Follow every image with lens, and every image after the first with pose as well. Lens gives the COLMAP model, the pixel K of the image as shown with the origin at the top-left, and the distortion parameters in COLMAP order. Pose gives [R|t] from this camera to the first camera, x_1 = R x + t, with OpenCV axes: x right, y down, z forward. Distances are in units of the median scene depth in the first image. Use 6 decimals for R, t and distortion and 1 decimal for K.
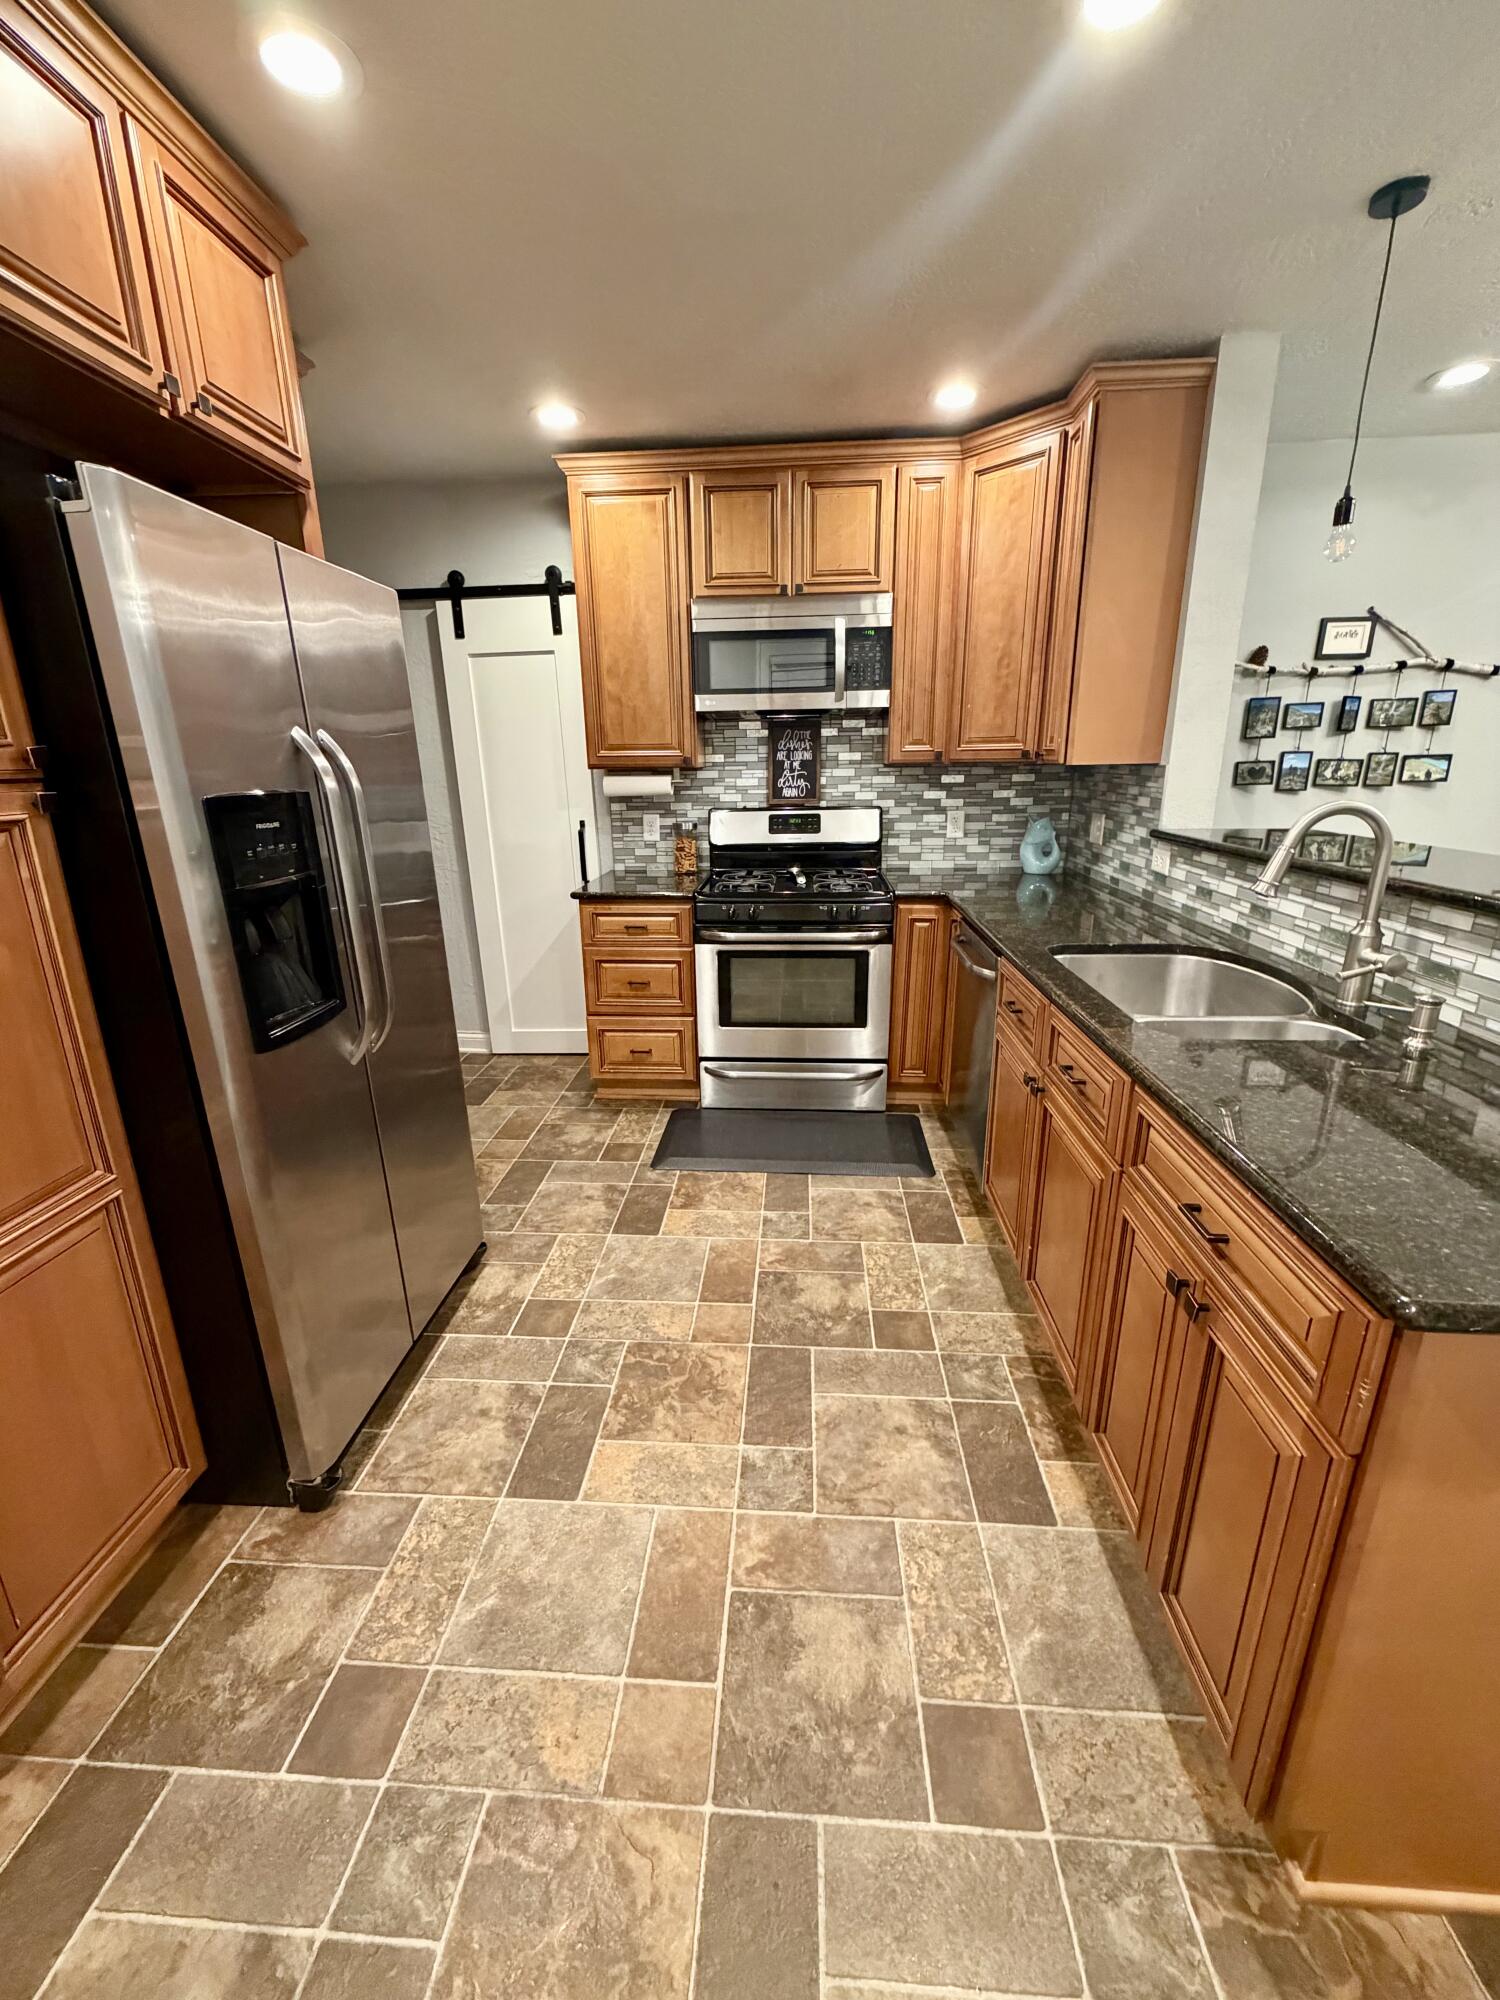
lens RADIAL K [[797.0, 0, 746.5], [0, 797.0, 1001.5], [0, 0, 1]] dist [-0.001552, 0.000159]
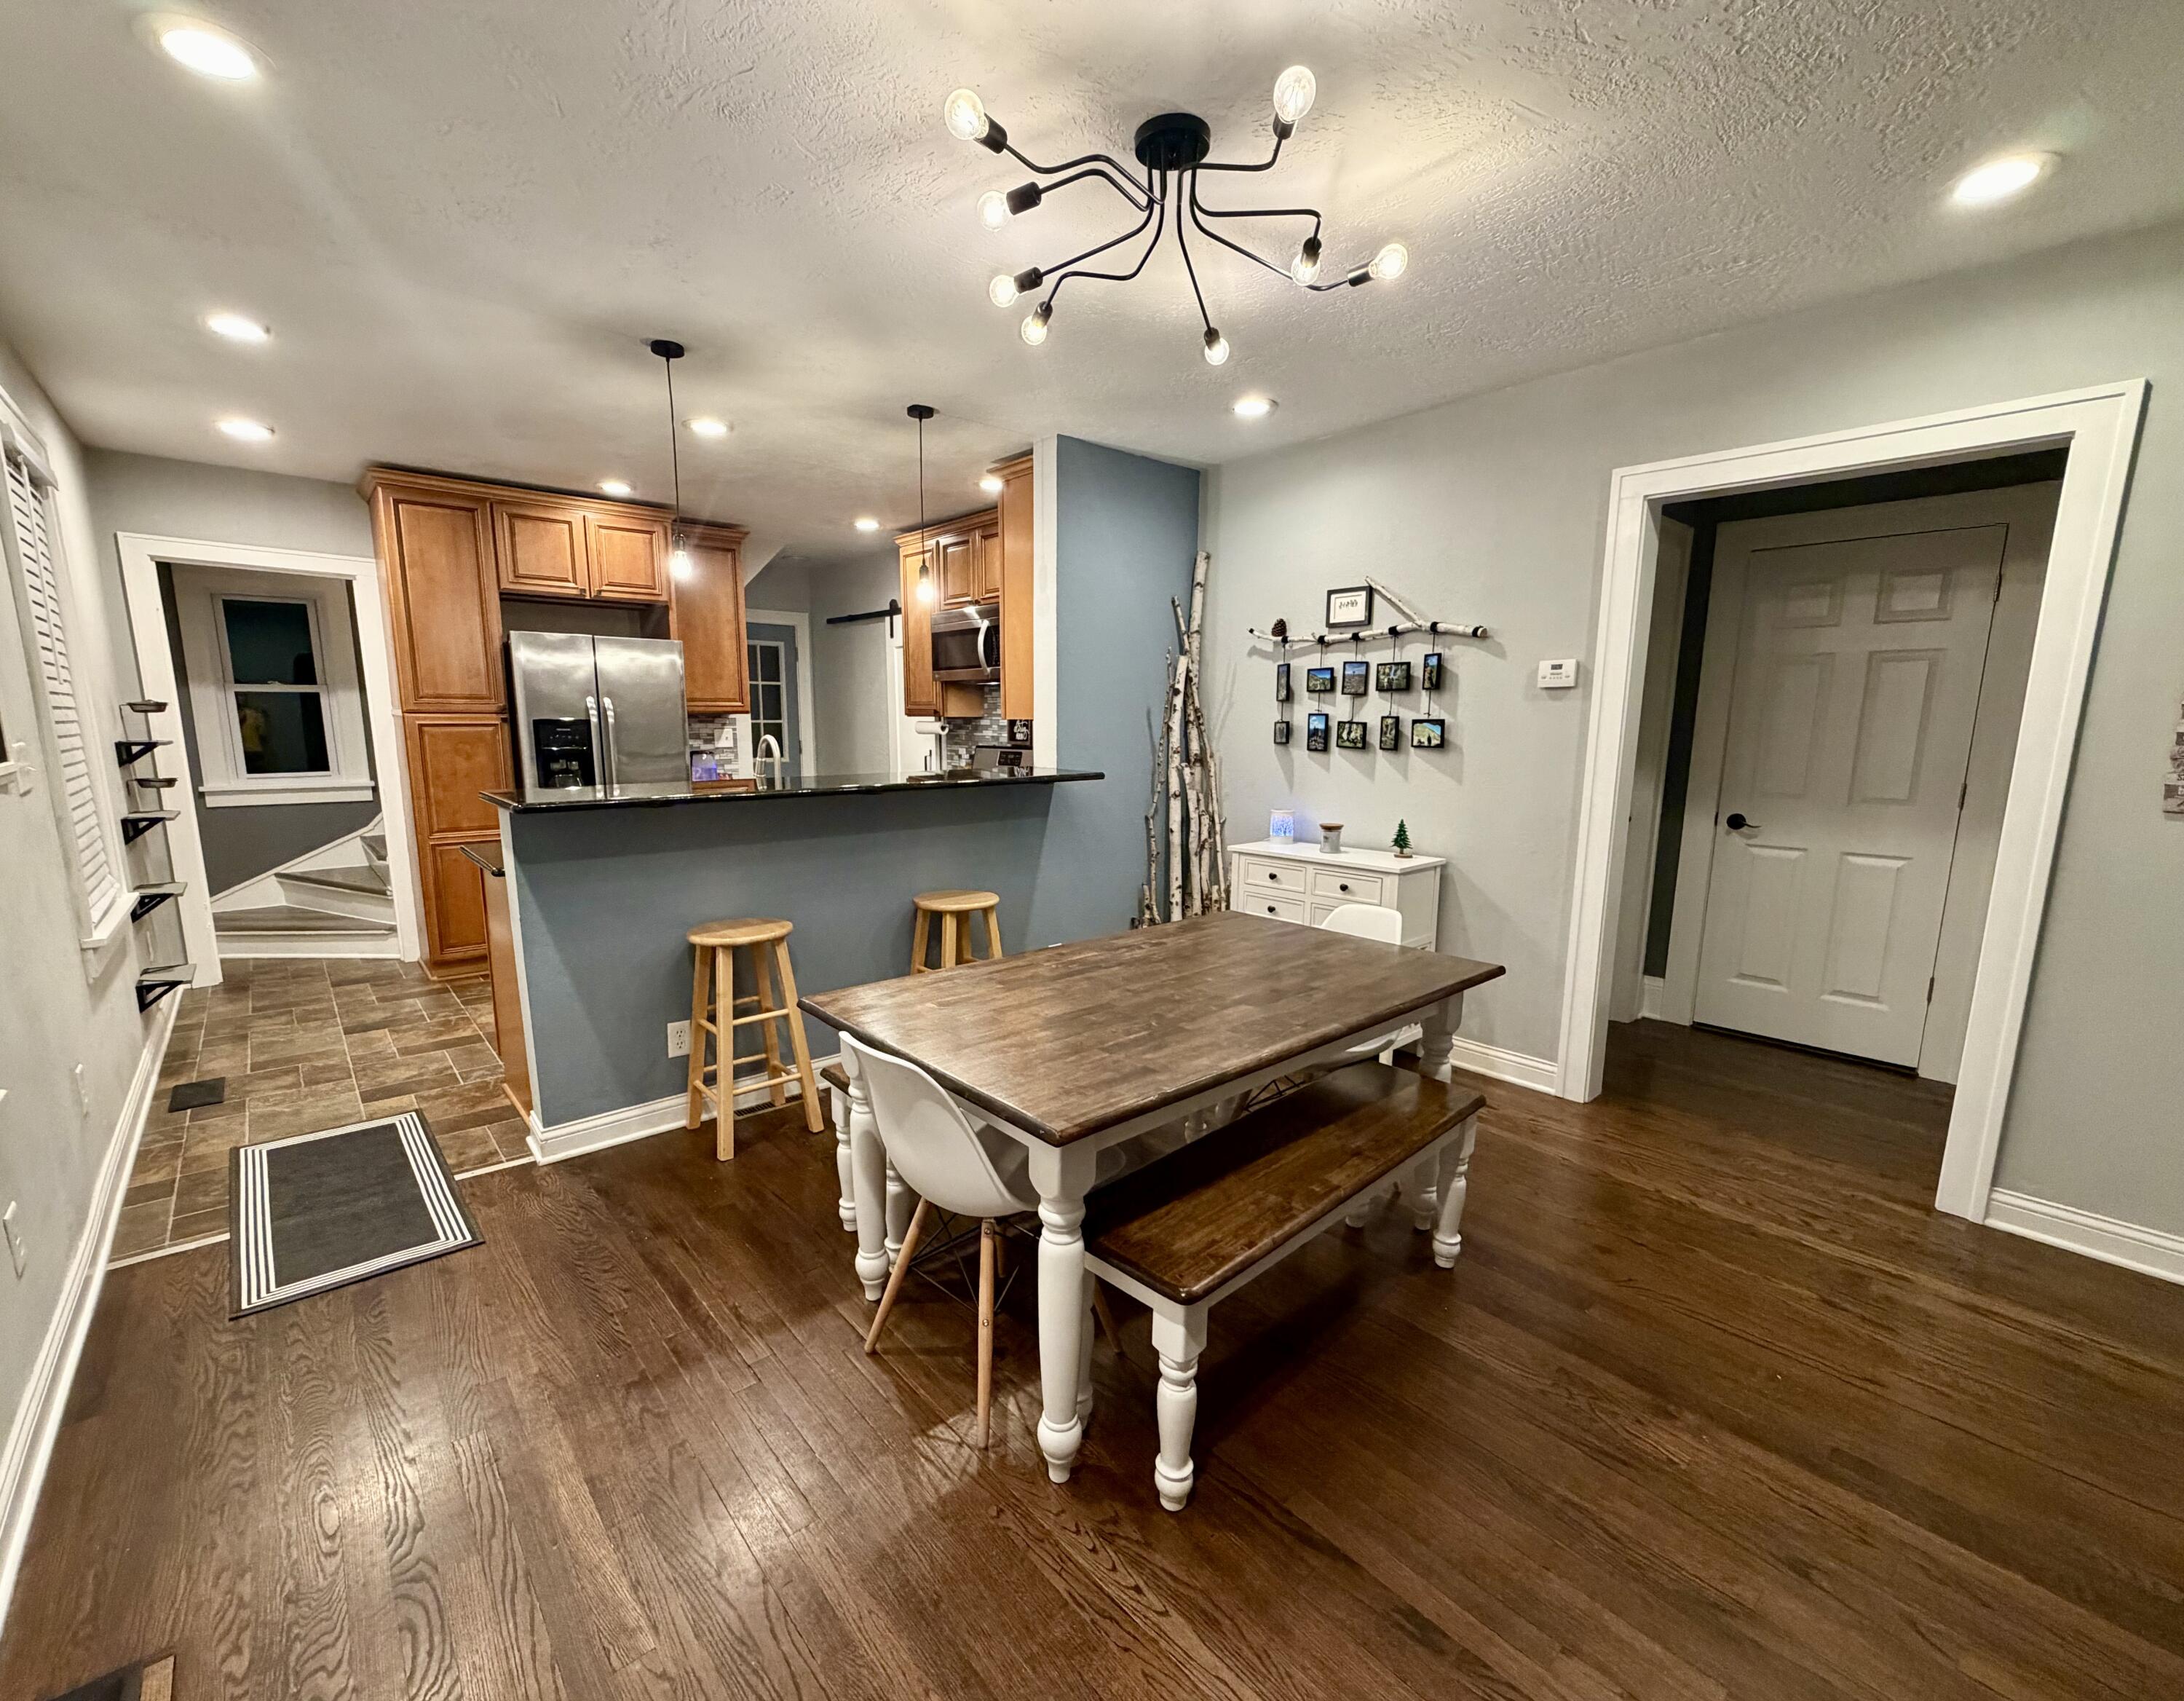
lens RADIAL K [[925.5, 0, 1055.1], [0, 925.5, 880.3], [0, 0, 1]] dist [-0.002621, 0.000682]
pose [[0.697601, 0.143946, -0.701878, 1.340046], [-0.222013, 0.974823, -0.020736, -0.001669], [0.681222, 0.170291, 0.711995, -0.053466]]
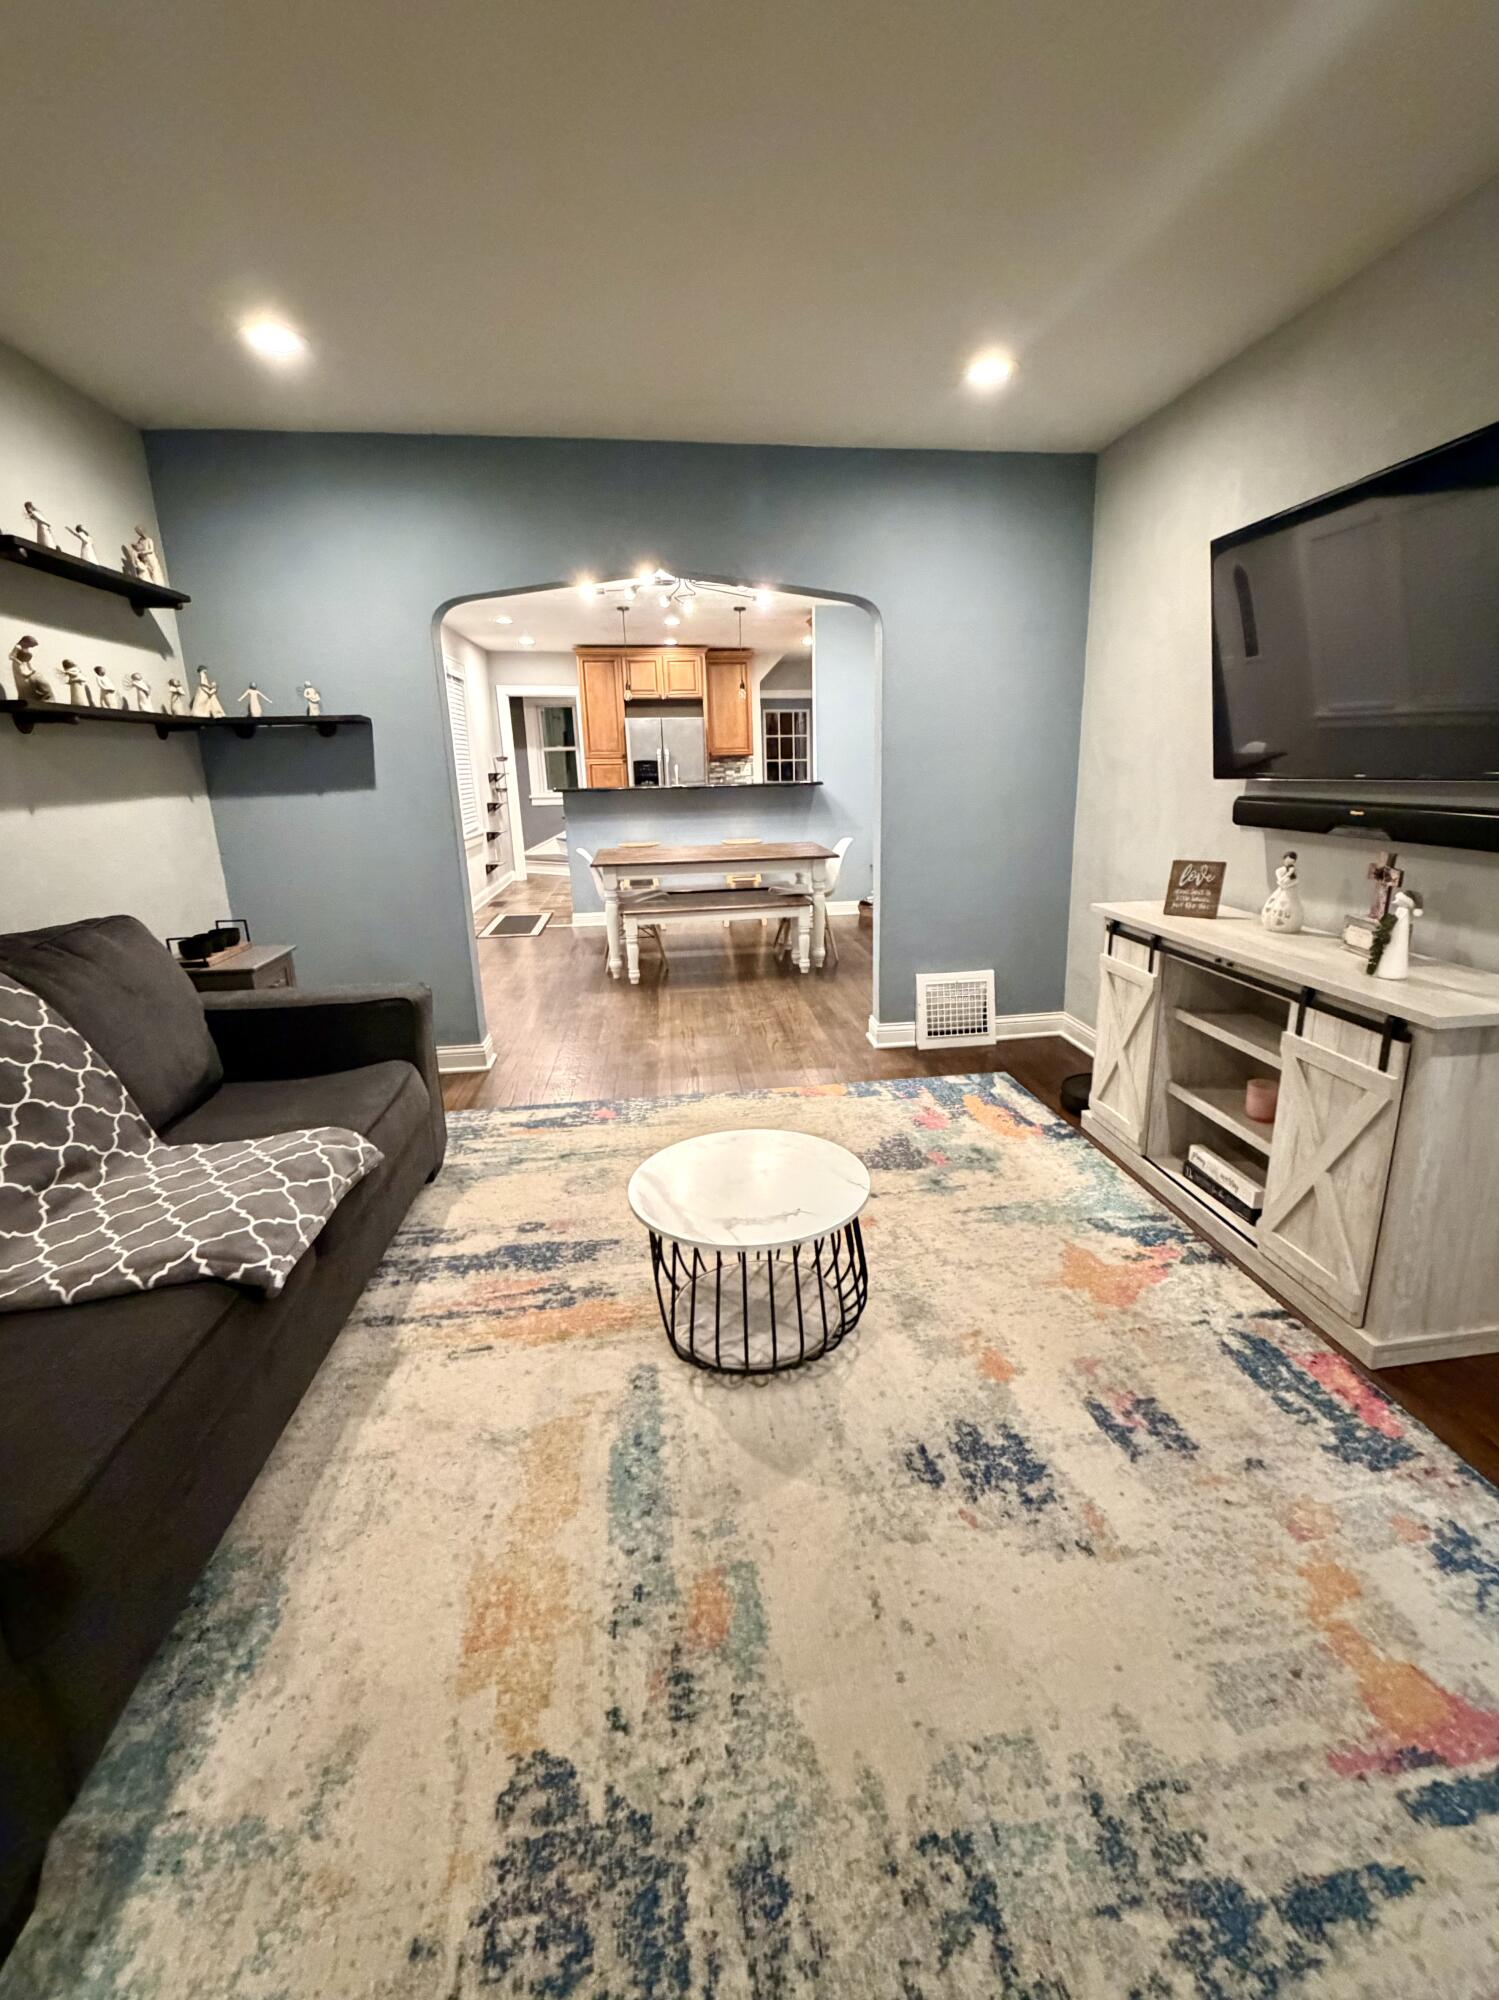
lens RADIAL K [[797.0, 0, 759.0], [0, 797.0, 991.1], [0, 0, 1]] dist [-0.001552, 0.000159]
pose [[0.205366, 0.282393, -0.937059, 2.455493], [-0.267042, 0.937304, 0.223942, -0.081192], [0.941548, 0.204244, 0.267901, 0.214337]]
